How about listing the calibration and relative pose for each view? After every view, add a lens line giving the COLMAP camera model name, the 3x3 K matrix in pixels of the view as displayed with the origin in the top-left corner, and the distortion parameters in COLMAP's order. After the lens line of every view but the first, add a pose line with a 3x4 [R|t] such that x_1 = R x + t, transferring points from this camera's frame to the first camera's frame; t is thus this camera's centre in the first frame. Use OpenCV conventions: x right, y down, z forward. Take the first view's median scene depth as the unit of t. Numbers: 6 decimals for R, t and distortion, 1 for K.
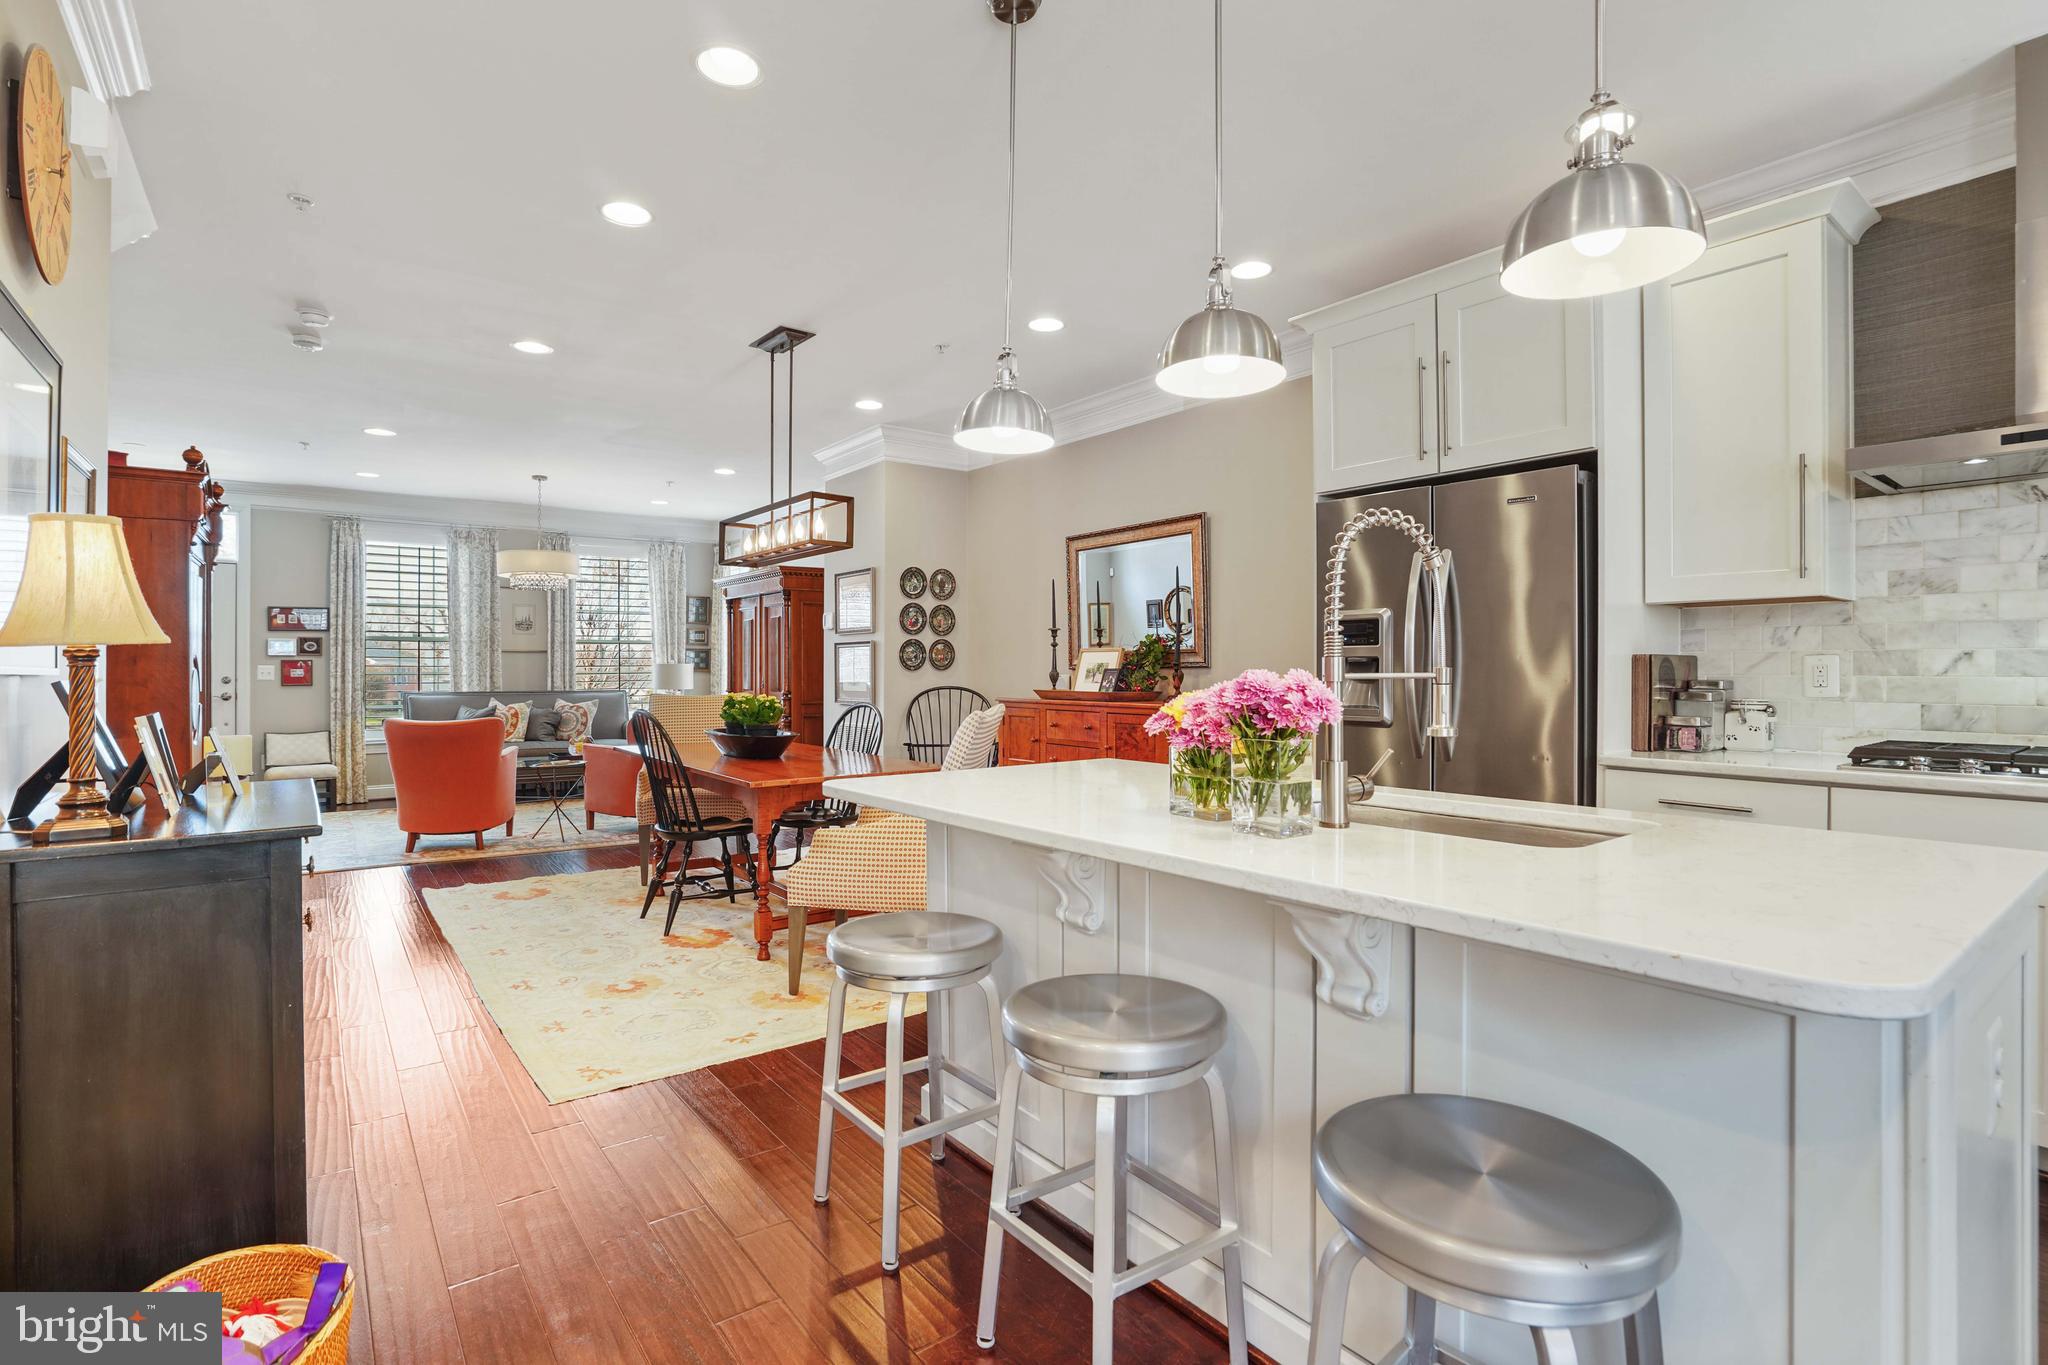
lens RADIAL K [[972.5, 0, 1014.4], [0, 972.5, 670.8], [0, 0, 1]] dist [-0.050314, 0.017910]
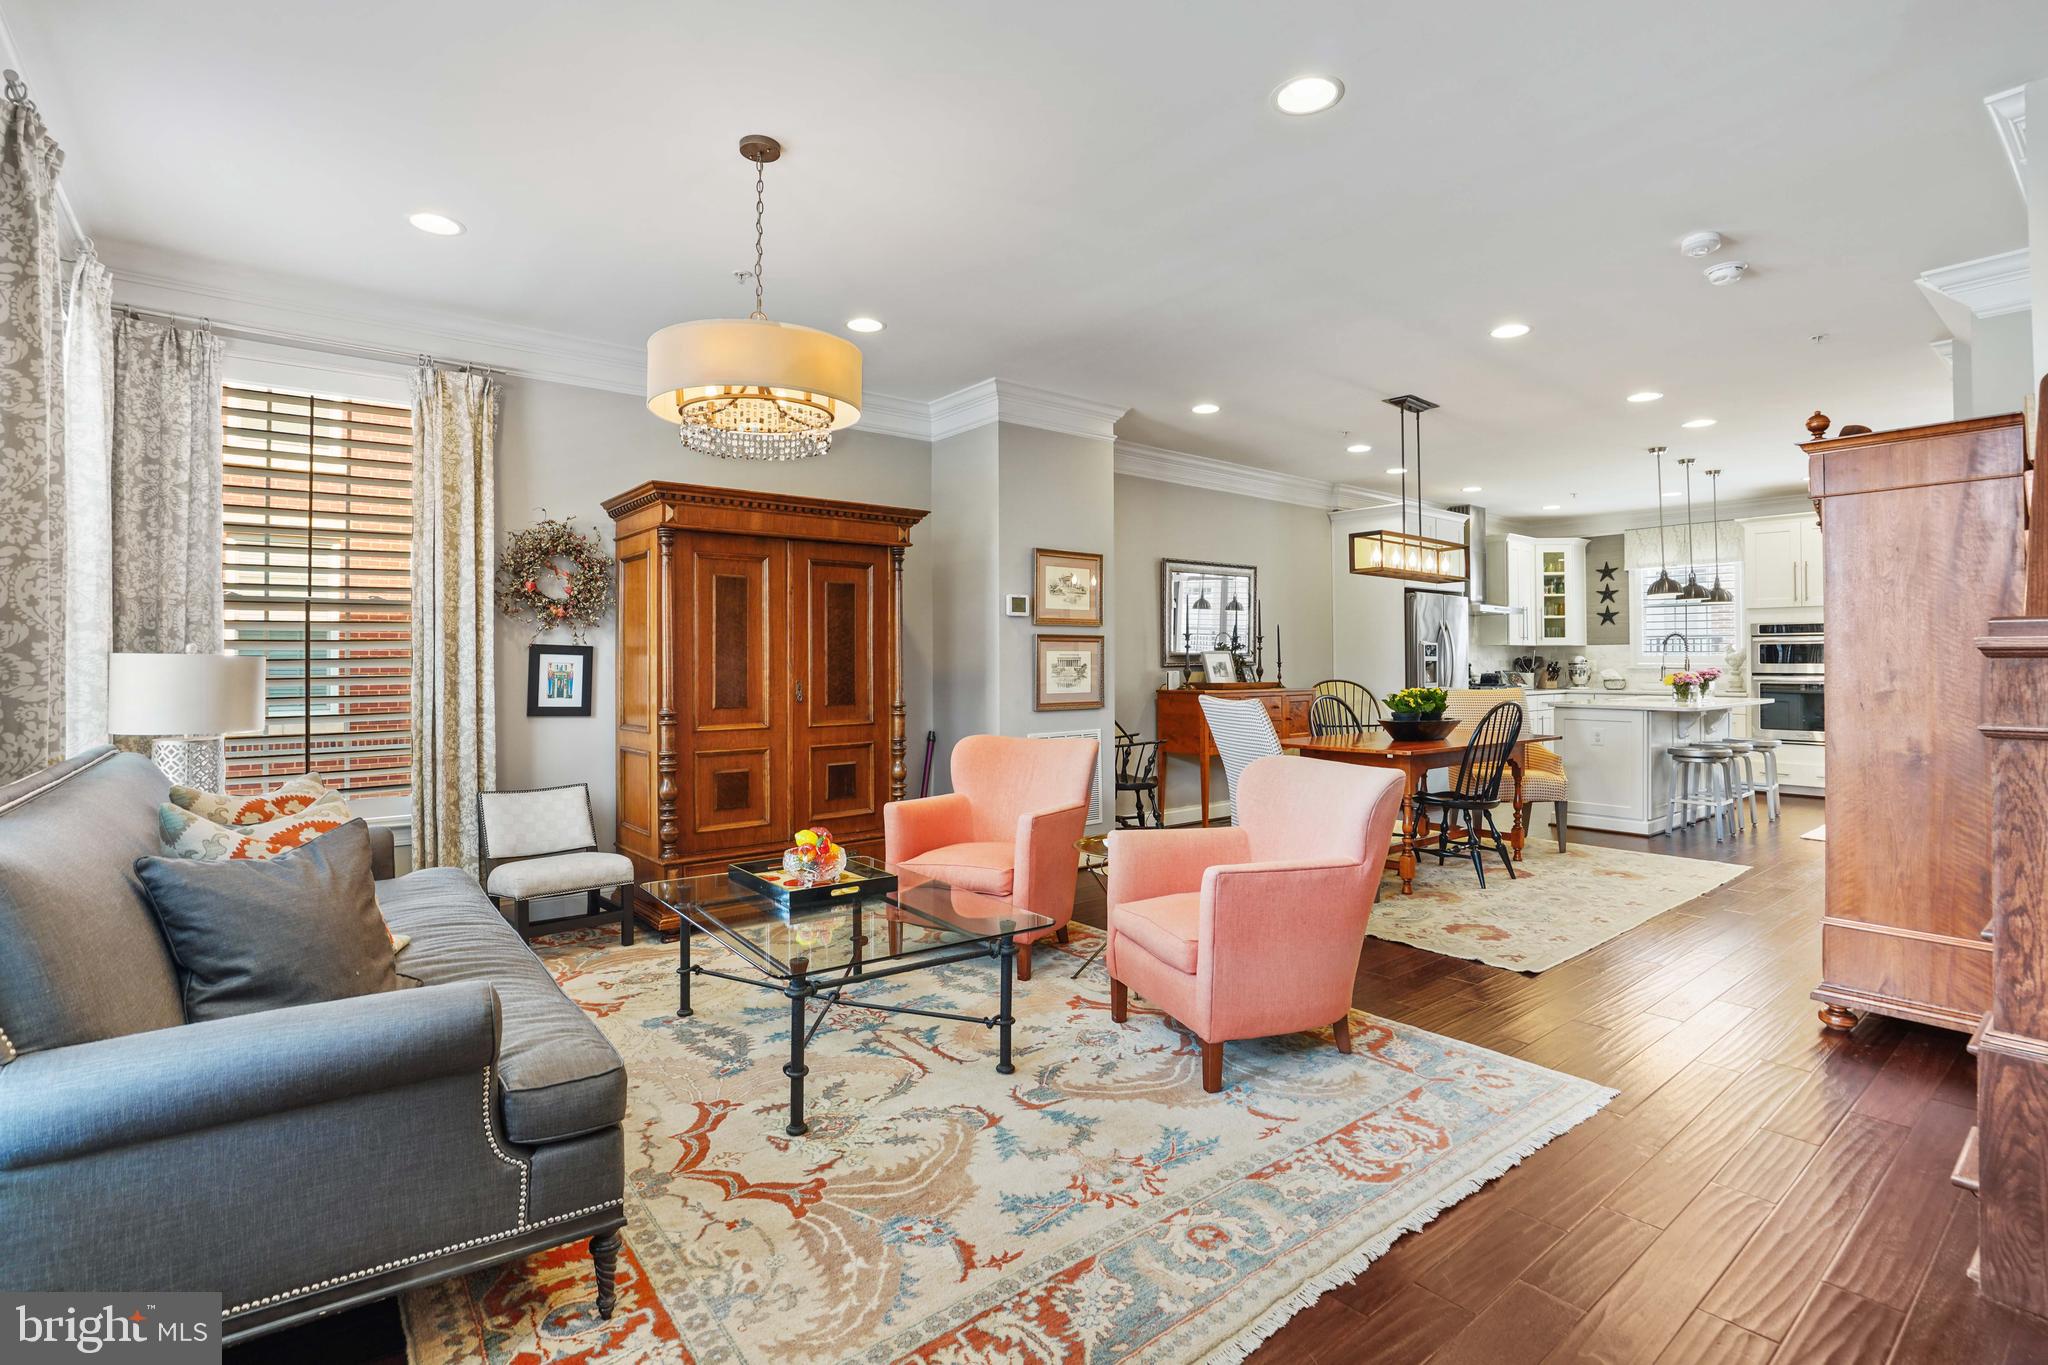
lens RADIAL K [[972.5, 0, 1020.5], [0, 972.5, 654.1], [0, 0, 1]] dist [-0.050314, 0.017910]
pose [[-0.038905, 0.008867, 0.999204, -1.030326], [0.001749, 0.999960, -0.008805, -0.006333], [-0.999241, 0.001405, -0.038918, 1.097601]]
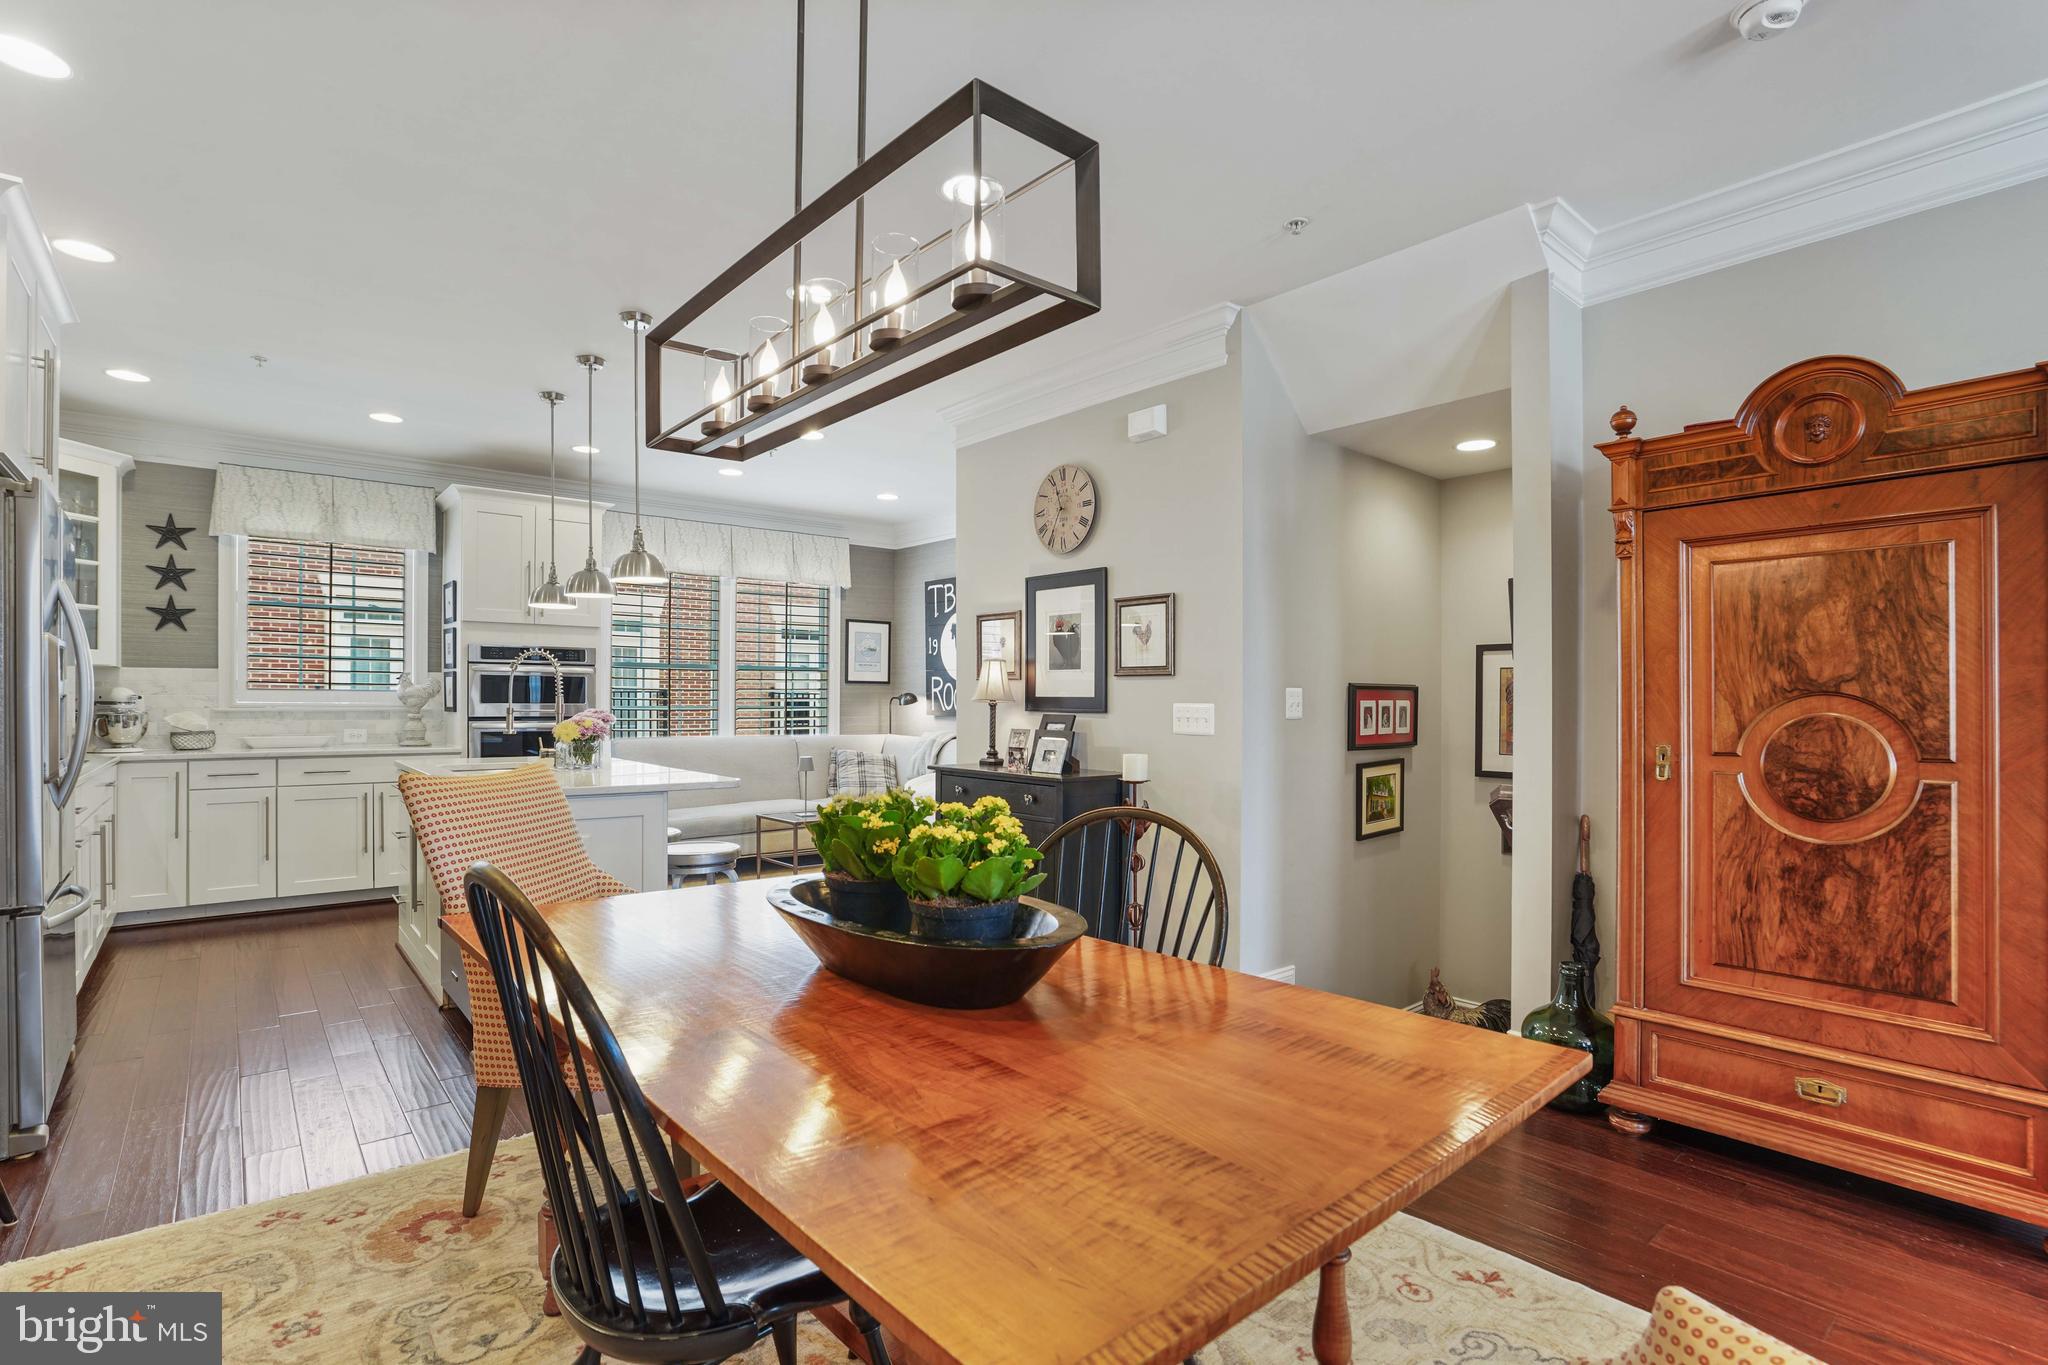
lens RADIAL K [[972.5, 0, 1009.6], [0, 972.5, 704.4], [0, 0, 1]] dist [-0.050314, 0.017910]
pose [[-0.998553, -0.003097, -0.053694, -0.201286], [-0.003271, 0.999990, 0.003155, -0.006246], [0.053684, 0.003327, -0.998552, 0.952965]]
